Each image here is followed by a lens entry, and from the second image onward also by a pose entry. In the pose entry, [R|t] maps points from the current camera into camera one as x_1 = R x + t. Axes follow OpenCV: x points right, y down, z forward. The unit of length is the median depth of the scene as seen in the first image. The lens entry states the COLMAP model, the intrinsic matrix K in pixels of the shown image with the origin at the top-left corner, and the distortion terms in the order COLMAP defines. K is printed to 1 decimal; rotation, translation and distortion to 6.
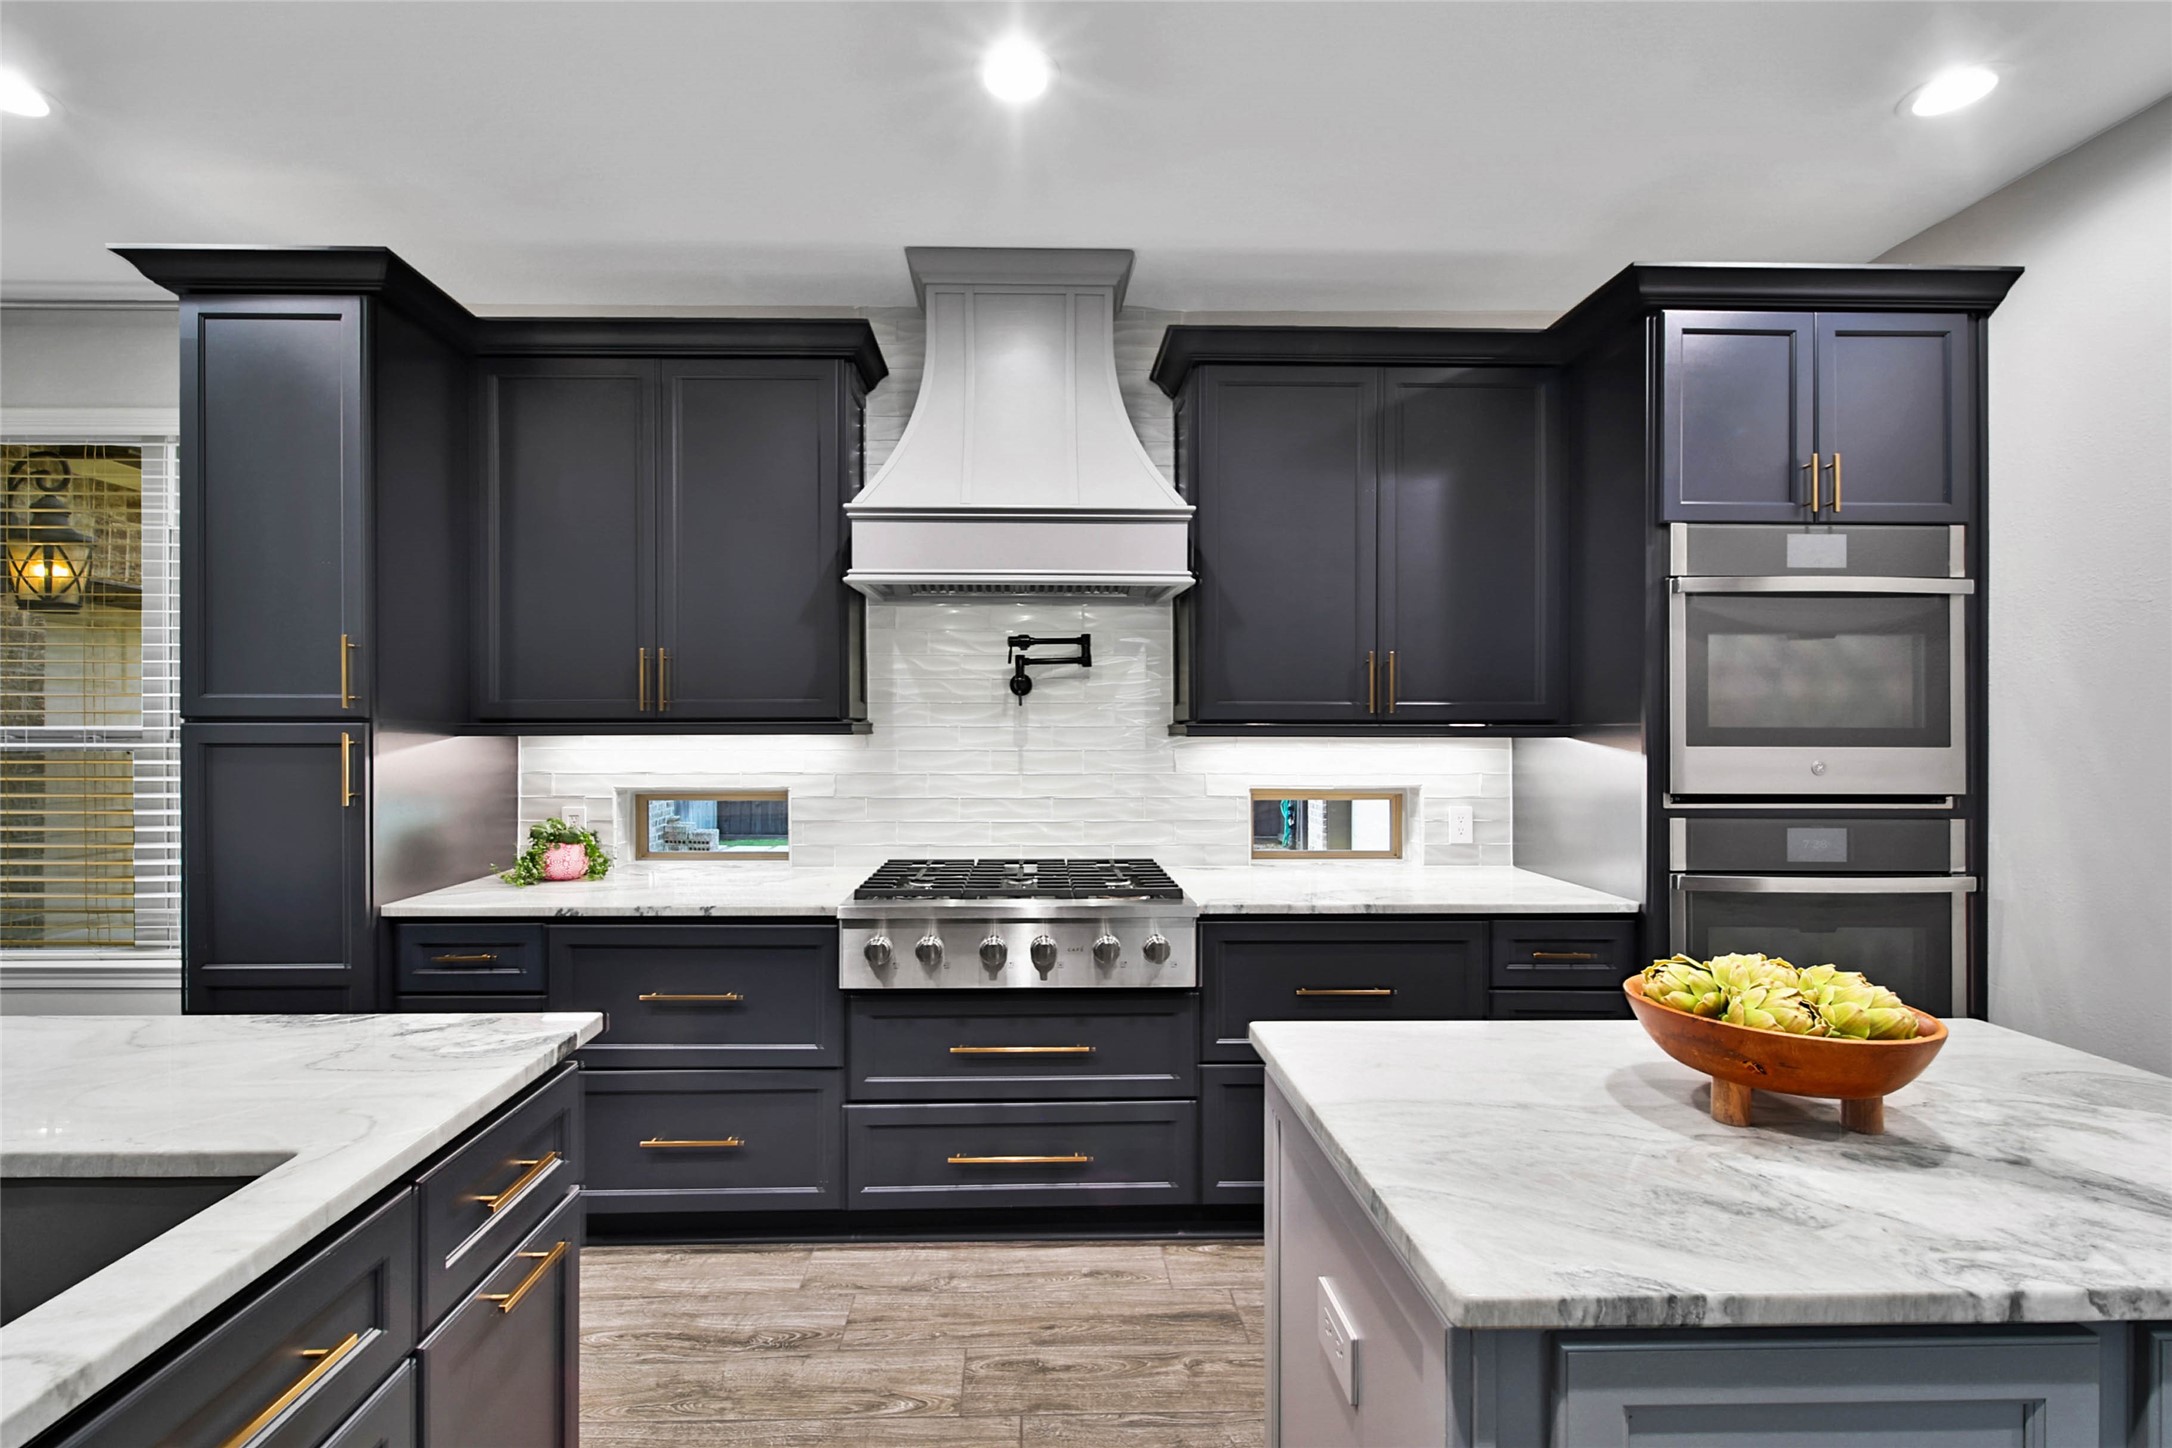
lens RADIAL K [[931.9, 0, 1034.0], [0, 931.9, 732.2], [0, 0, 1]] dist [-0.002915, -0.000469]
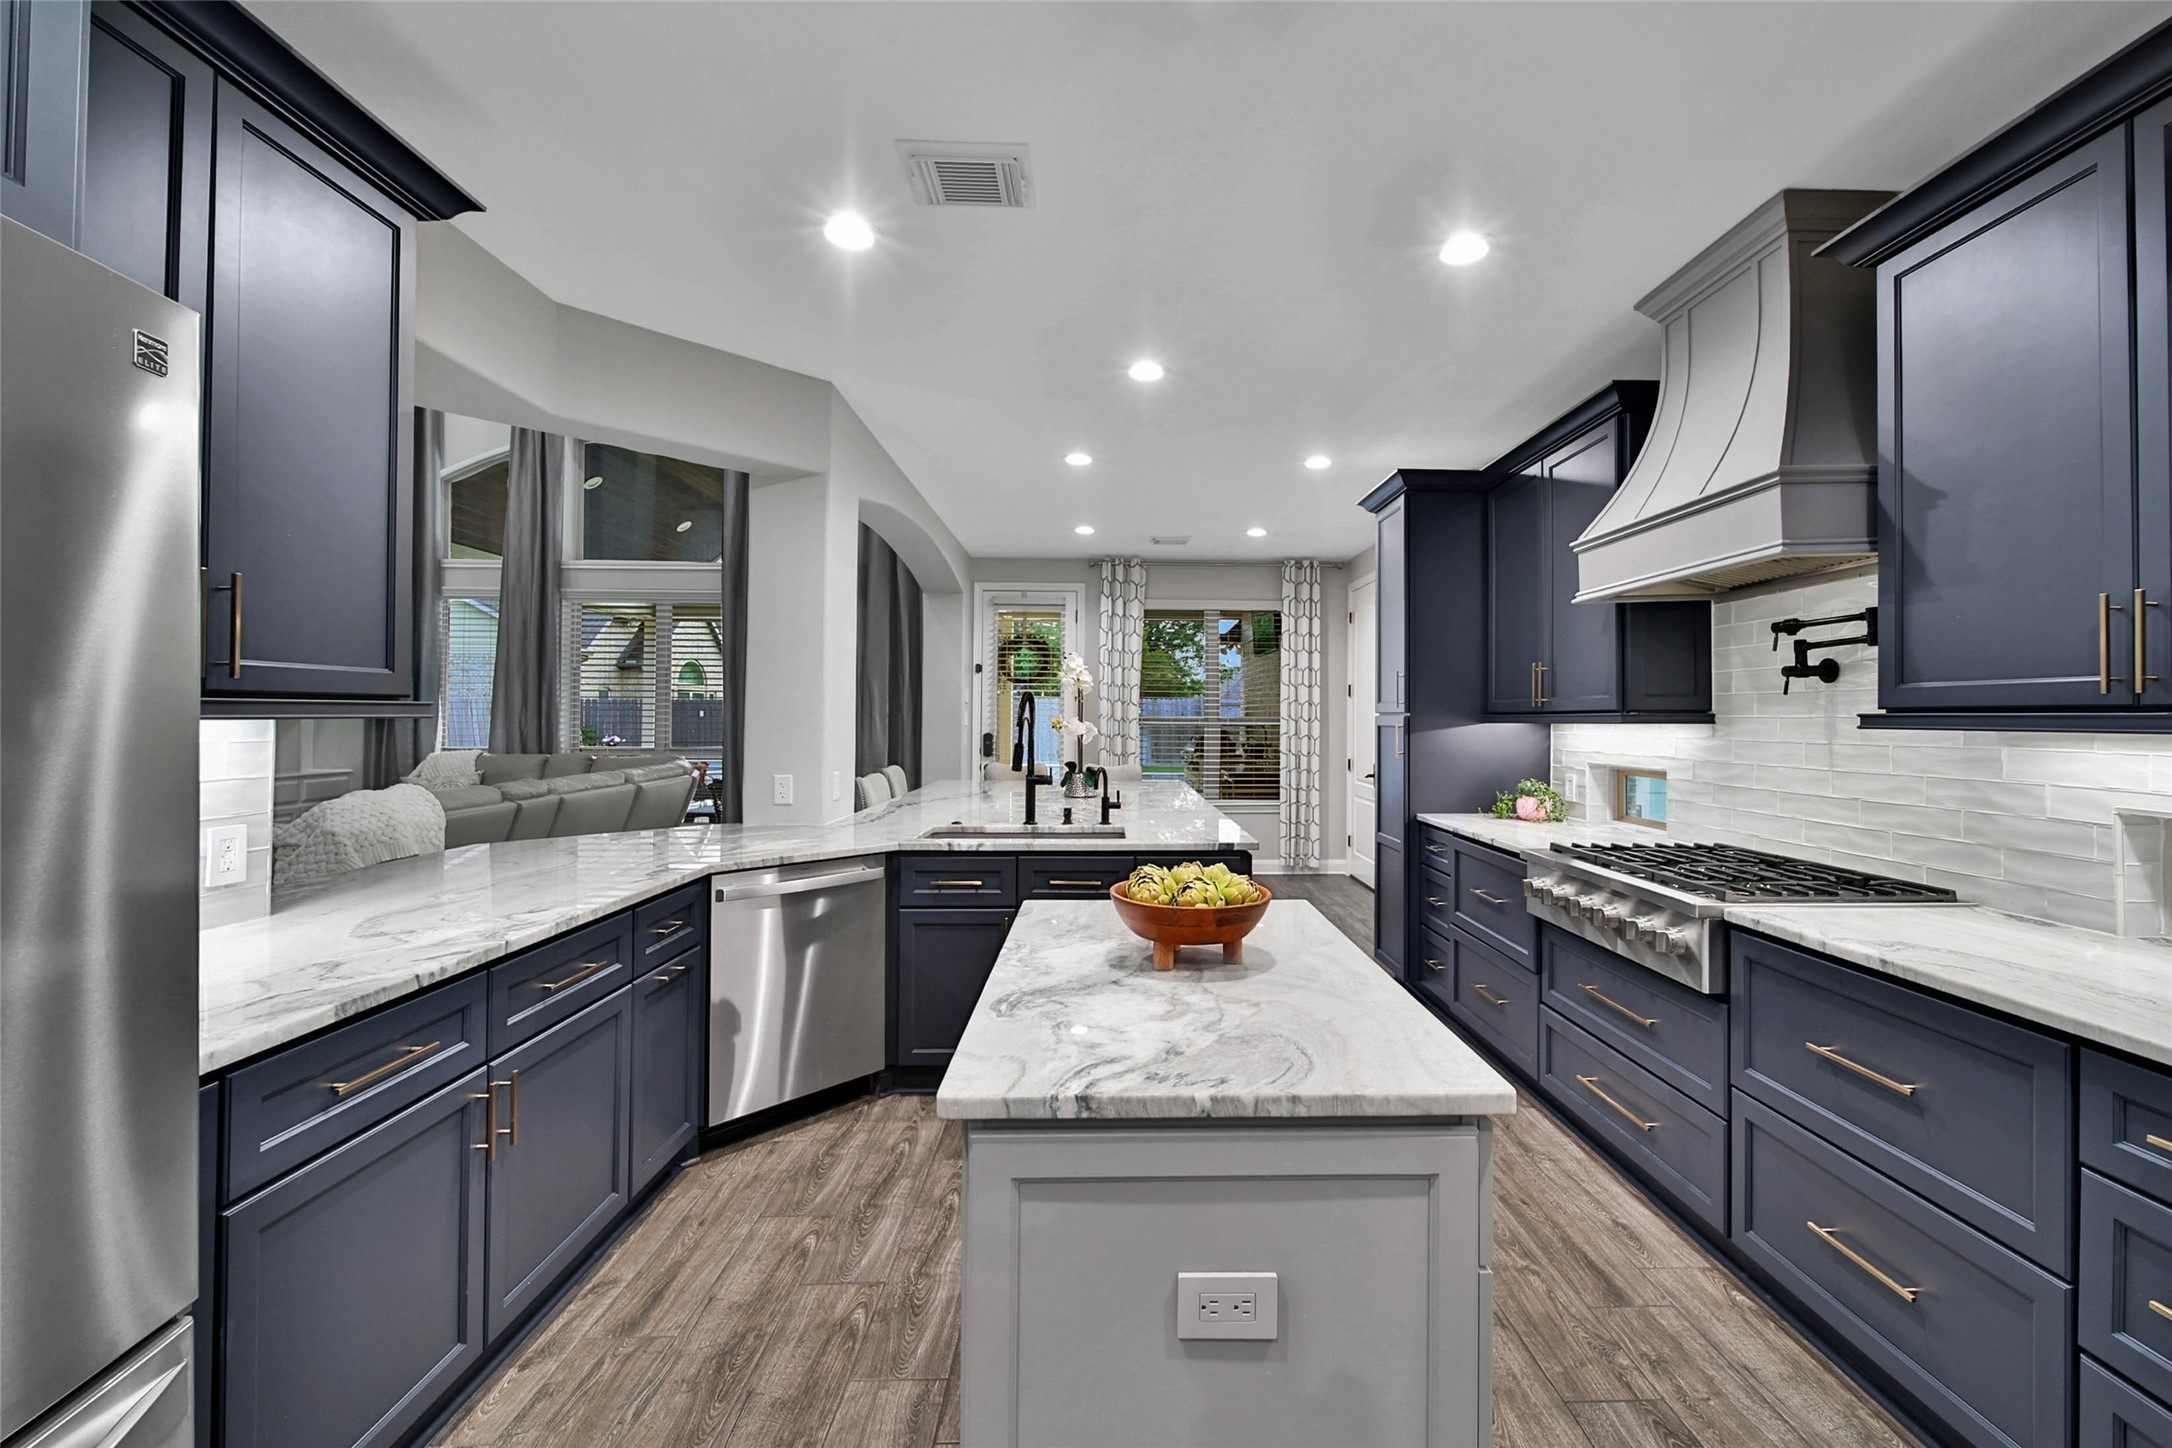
lens RADIAL K [[860.7, 0, 1119.1], [0, 860.7, 710.4], [0, 0, 1]] dist [0.005873, -0.003056]
pose [[0.015863, -0.008361, -0.999839, 1.022261], [-0.008938, 0.999924, -0.008504, 0.000686], [0.999834, 0.009071, 0.015787, 0.386632]]
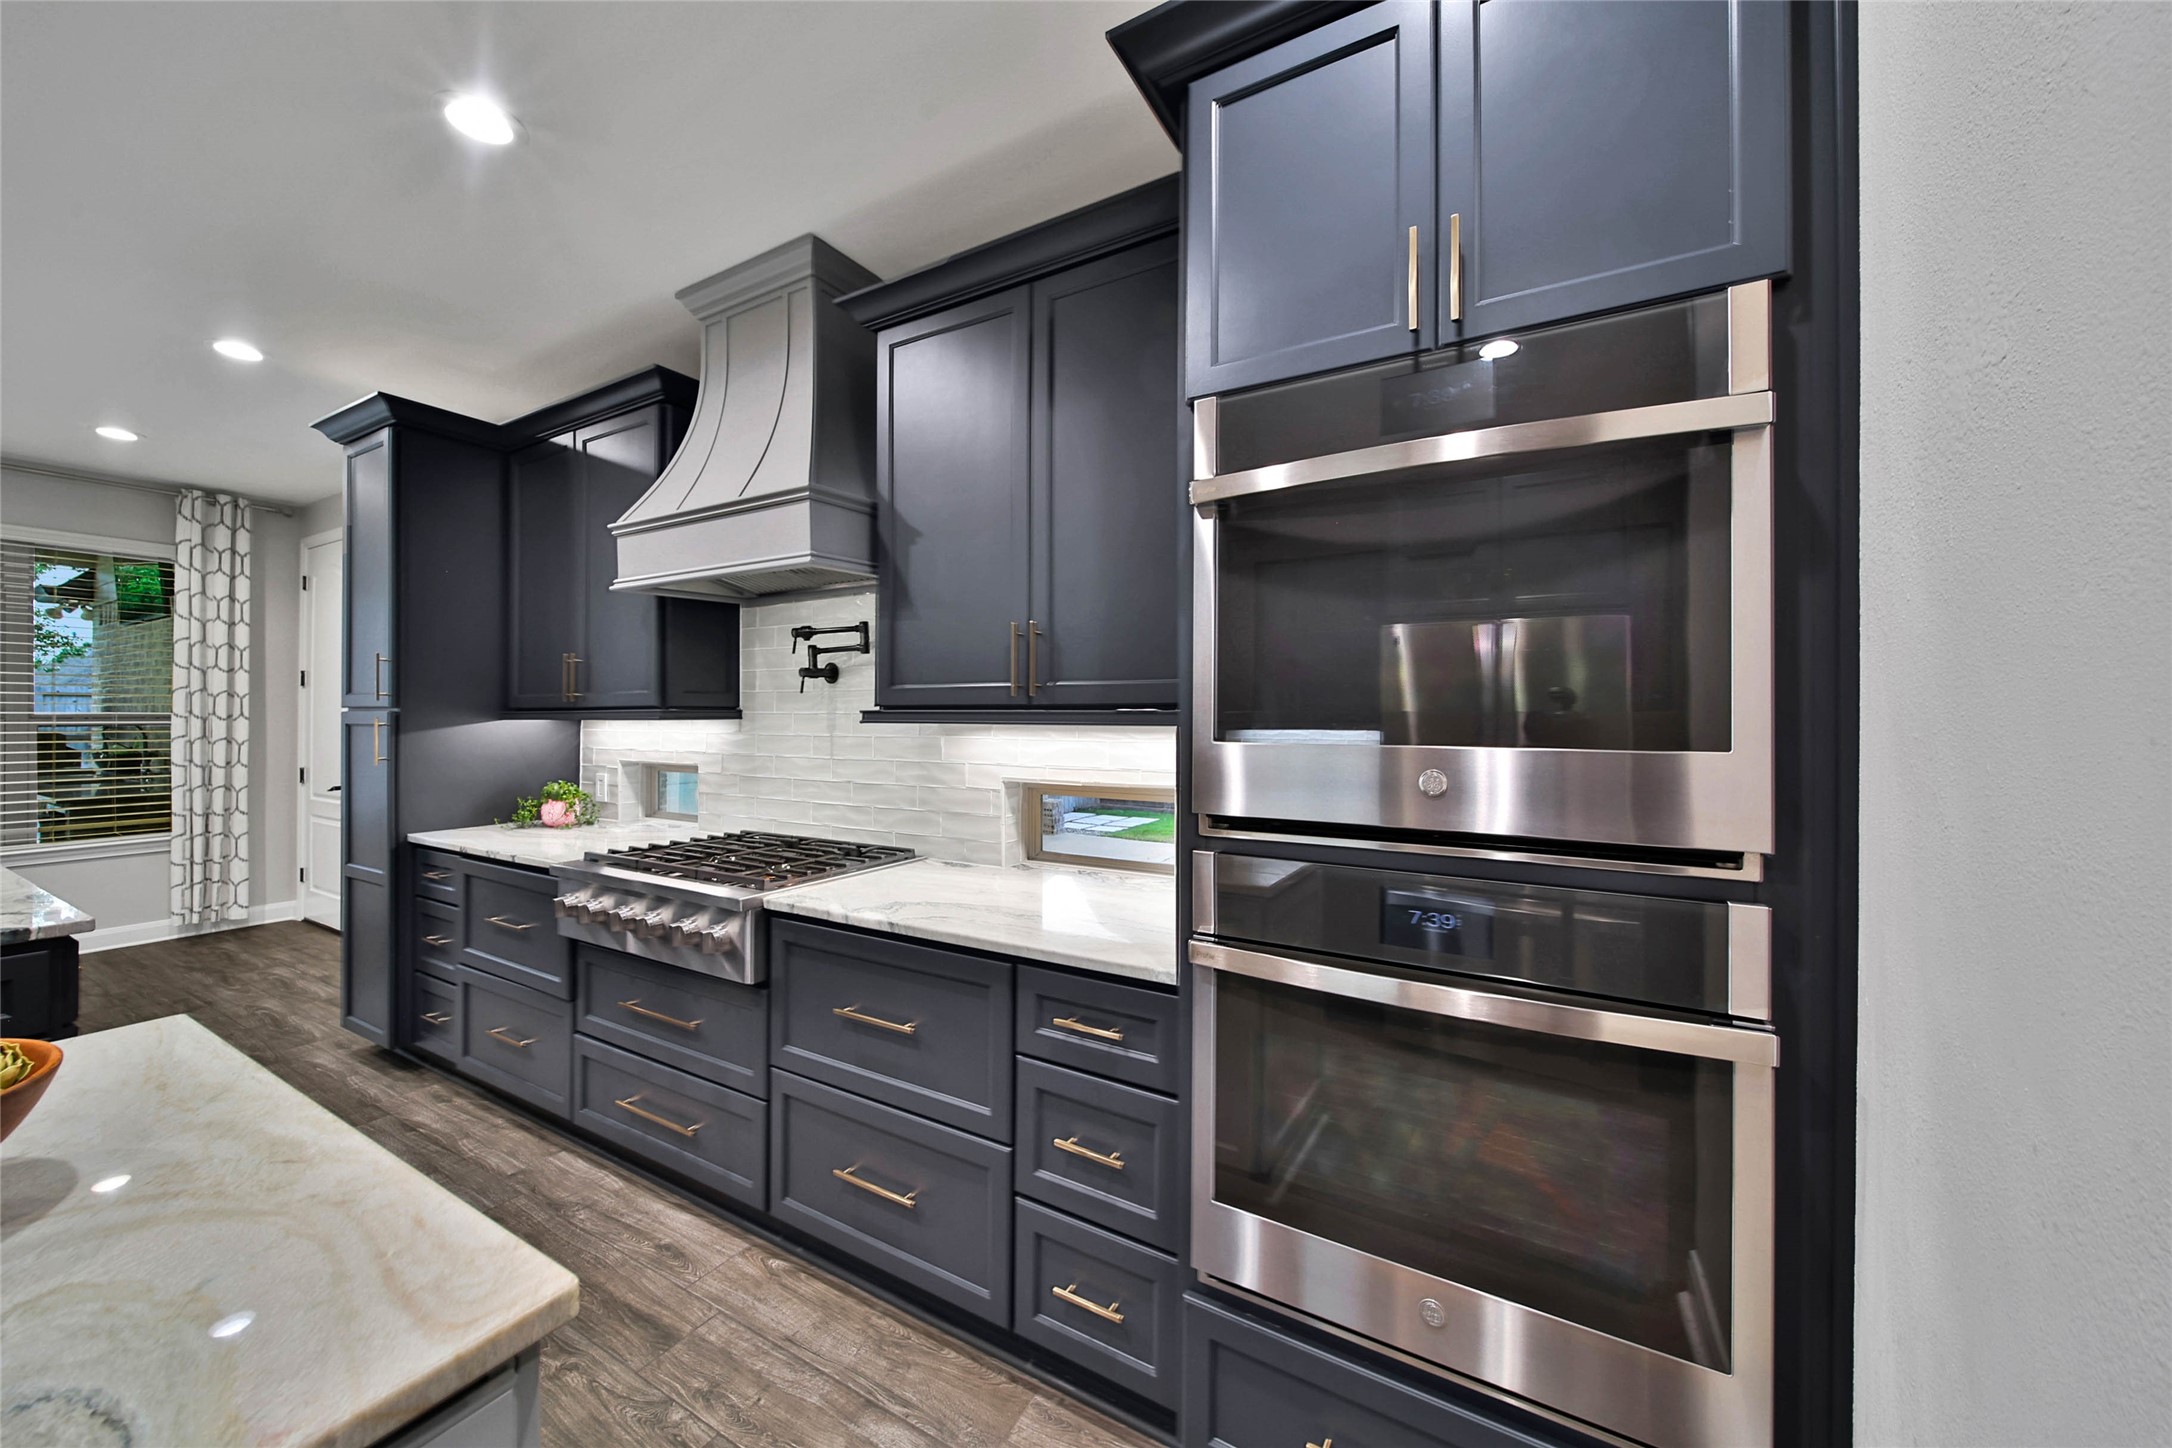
lens RADIAL K [[812.6, 0, 1060.0], [0, 812.6, 714.5], [0, 0, 1]] dist [-0.001429, -0.000904]
pose [[0.854200, 0.000079, -0.519944, 0.868721], [-0.004508, 0.999964, -0.007255, 0.001255], [0.519925, 0.008541, 0.854169, 0.445050]]
